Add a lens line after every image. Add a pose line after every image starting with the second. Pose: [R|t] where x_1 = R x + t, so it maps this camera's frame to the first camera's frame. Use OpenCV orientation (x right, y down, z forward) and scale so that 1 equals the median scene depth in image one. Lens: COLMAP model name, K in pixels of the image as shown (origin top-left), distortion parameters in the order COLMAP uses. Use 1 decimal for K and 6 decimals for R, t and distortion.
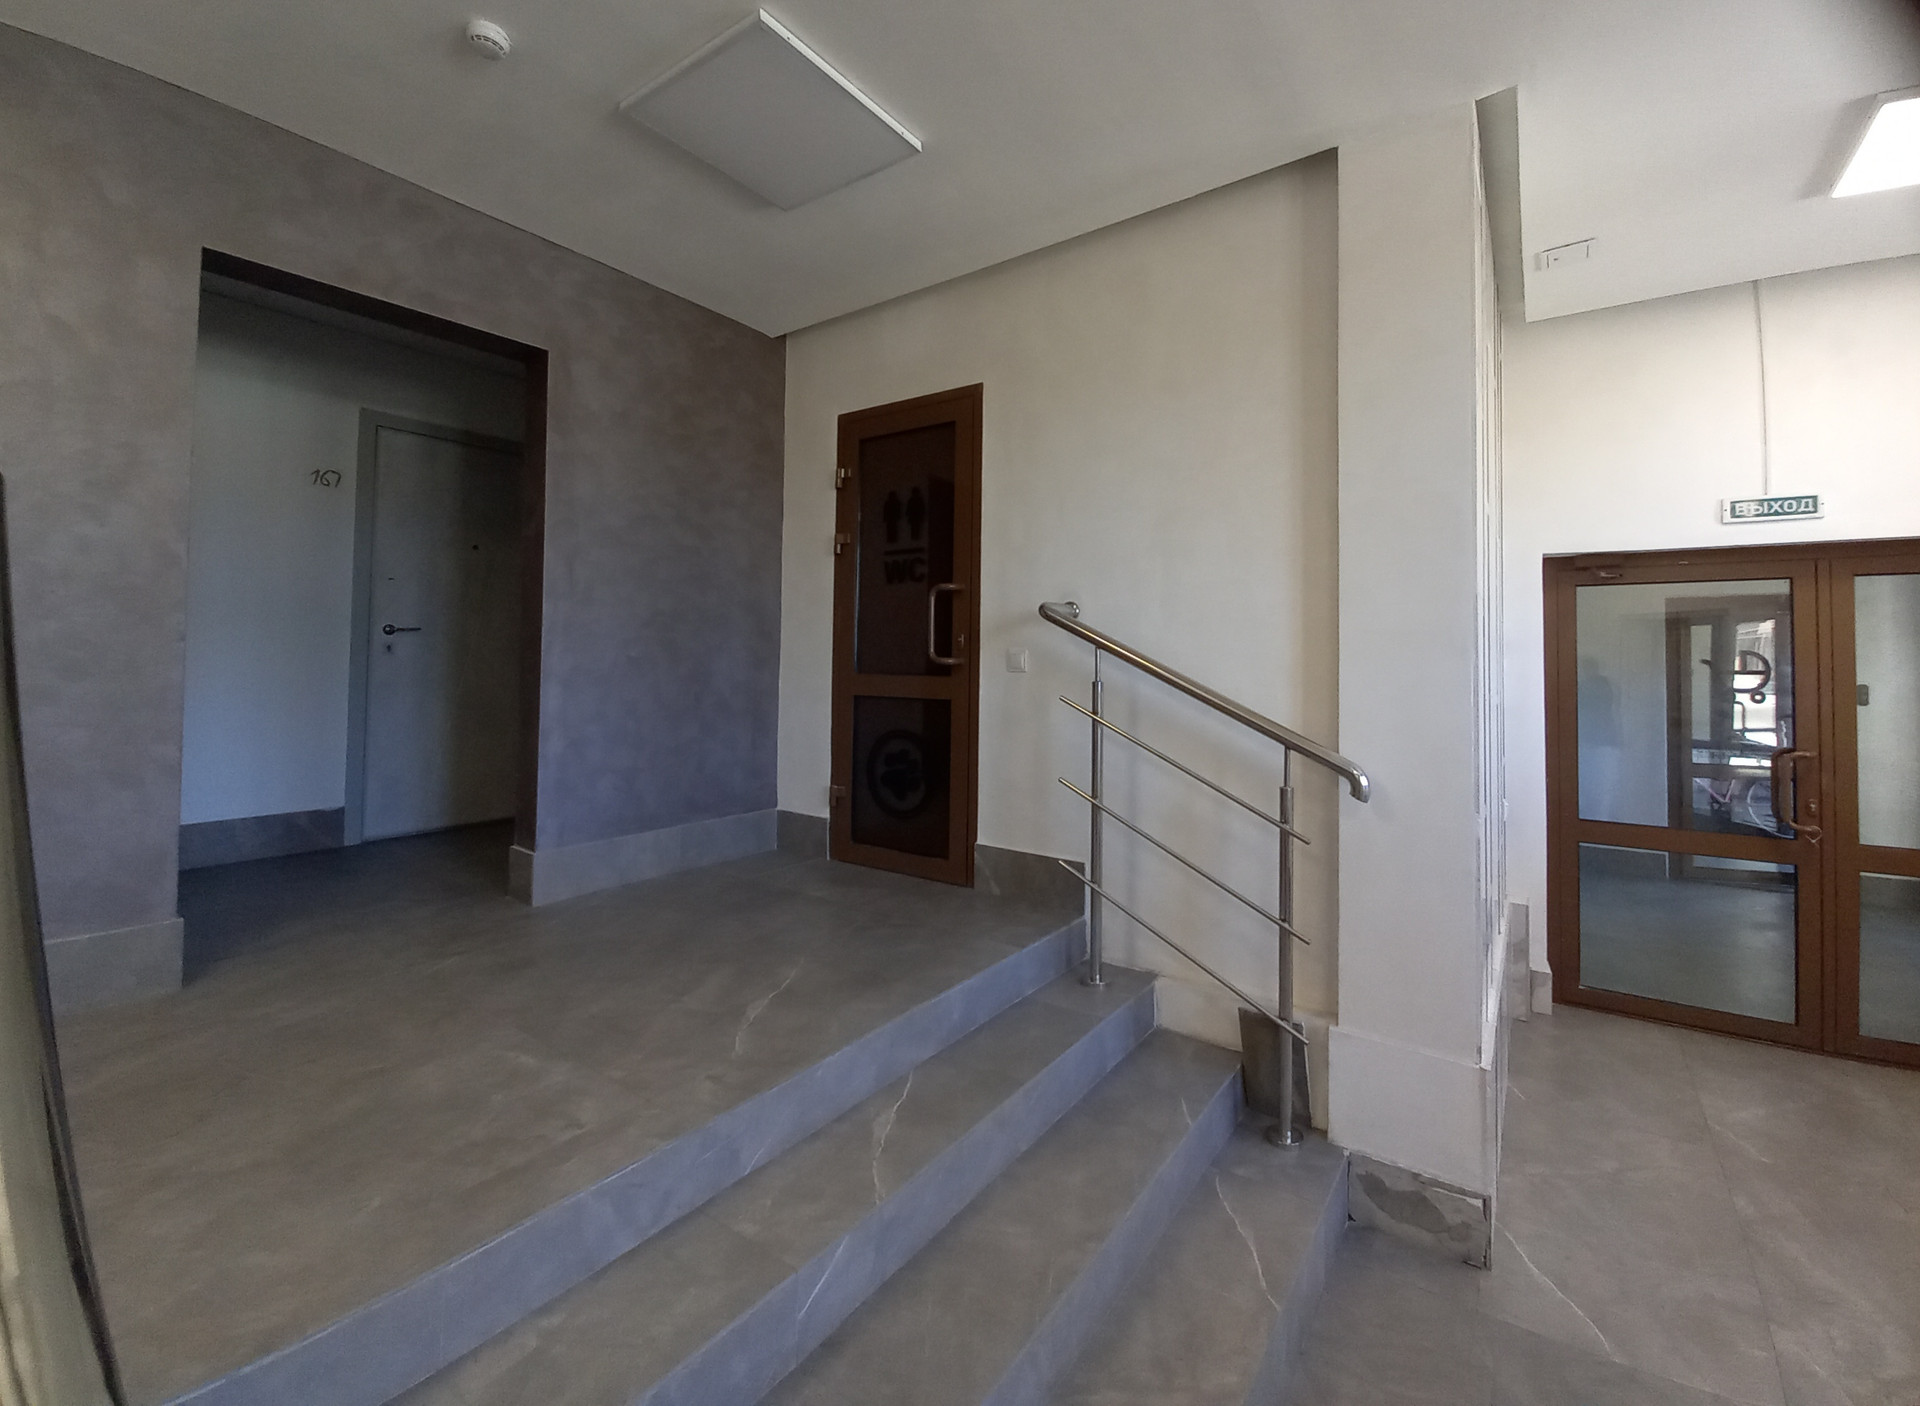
lens RADIAL K [[830.2, 0, 962.6], [0, 830.2, 614.1], [0, 0, 1]] dist [-0.004607, -0.000441]
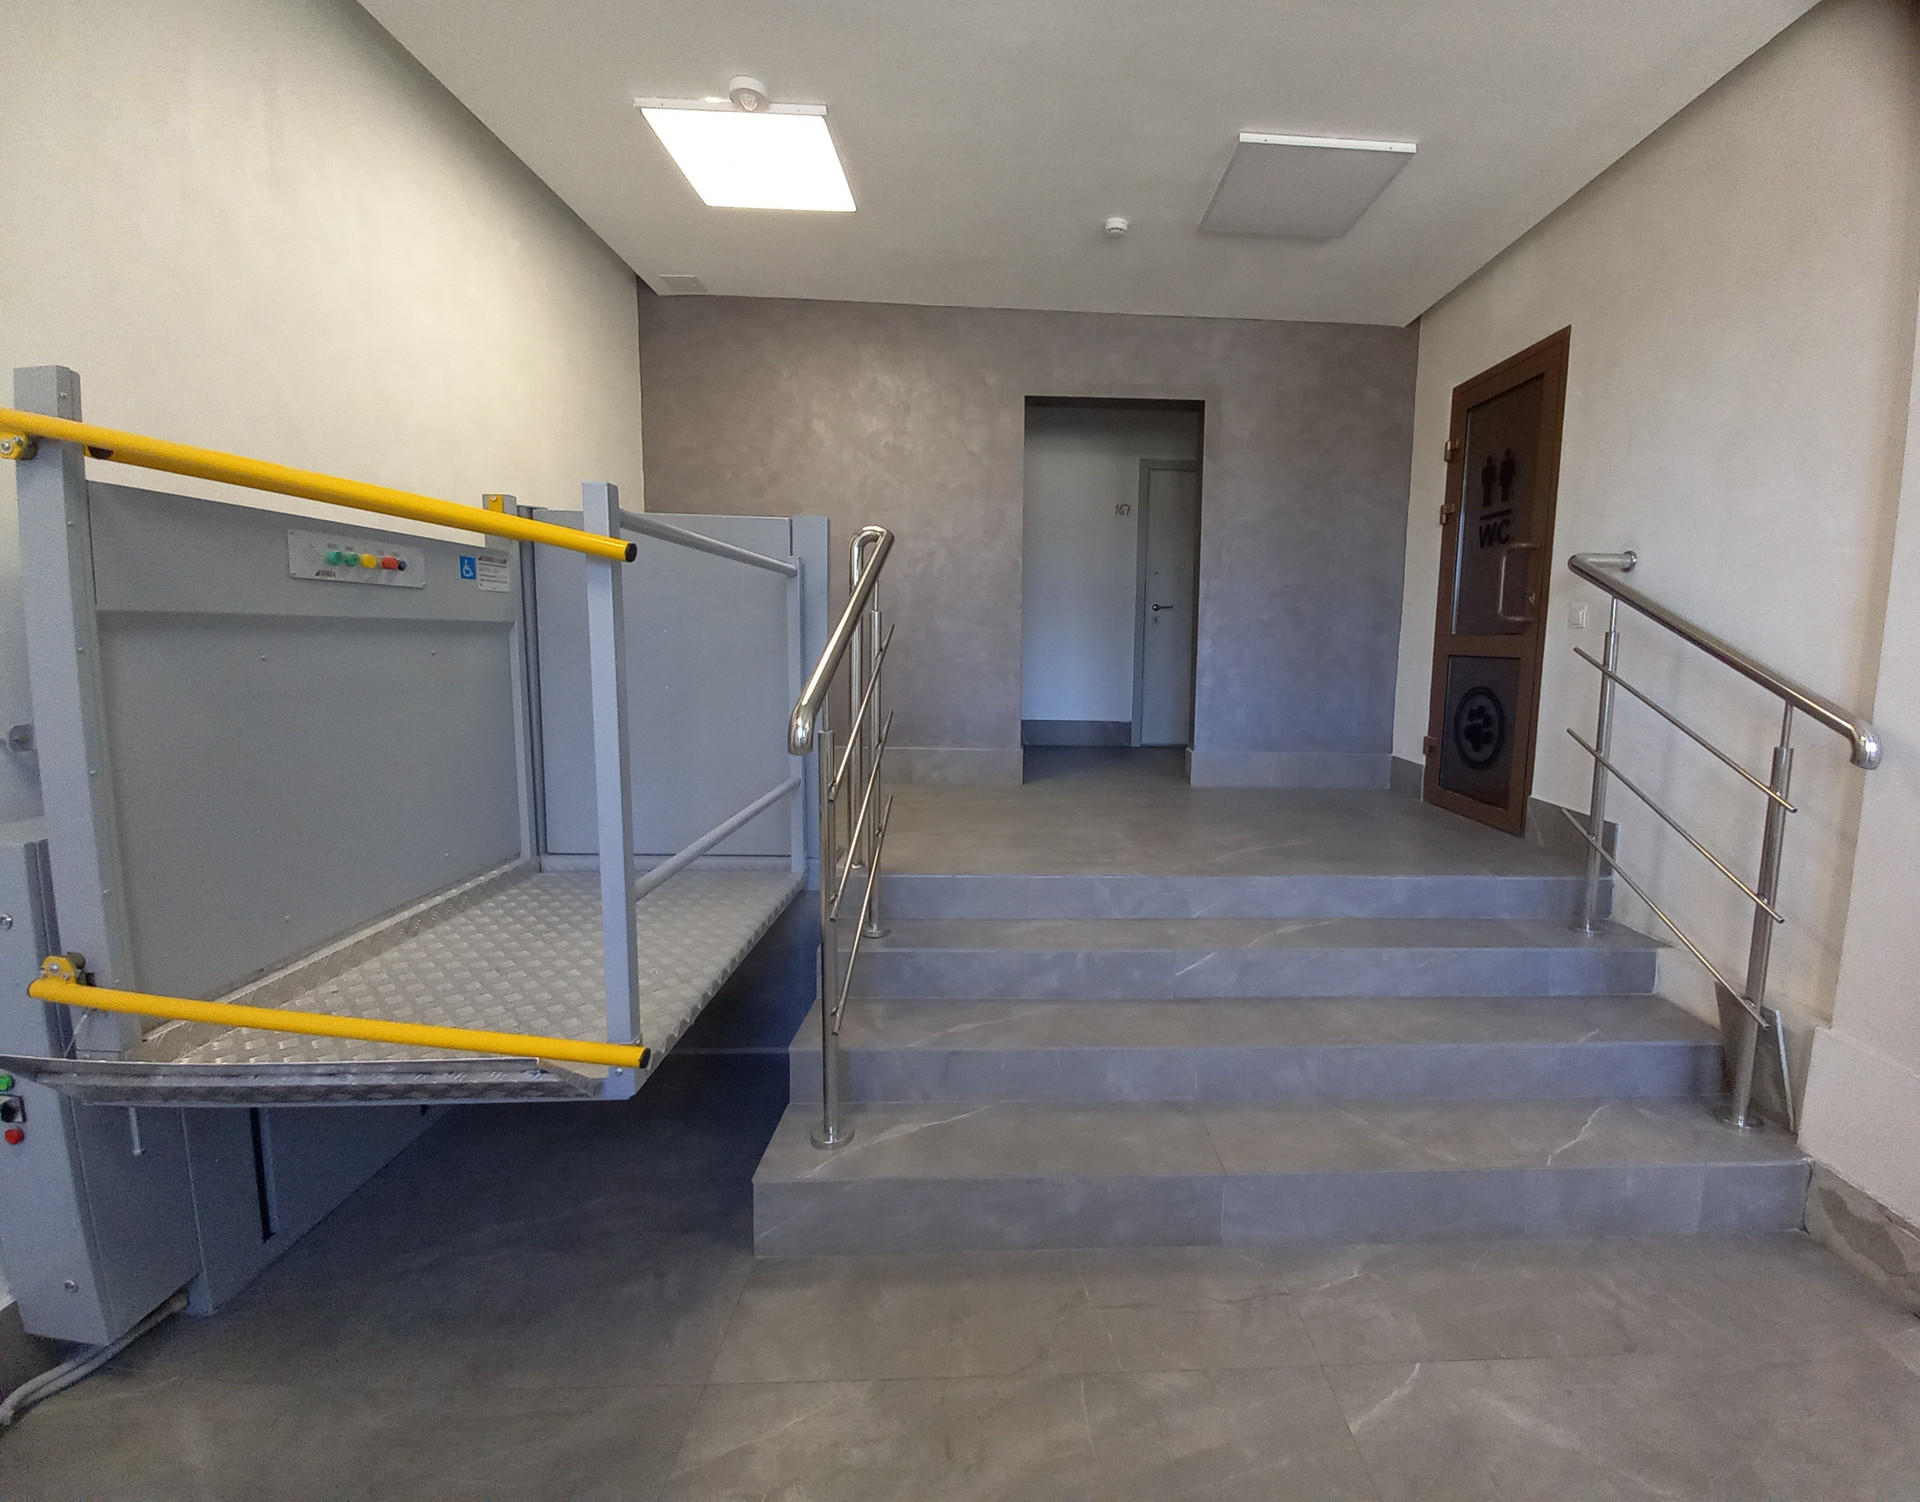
lens RADIAL K [[899.7, 0, 960.0], [0, 899.7, 751.0], [0, 0, 1]] dist [-0.000204, -0.000223]
pose [[0.524548, 0.106305, -0.844718, 0.604529], [0.020188, 0.990342, 0.137167, 0.053100], [0.851141, -0.089004, 0.517336, -0.187086]]
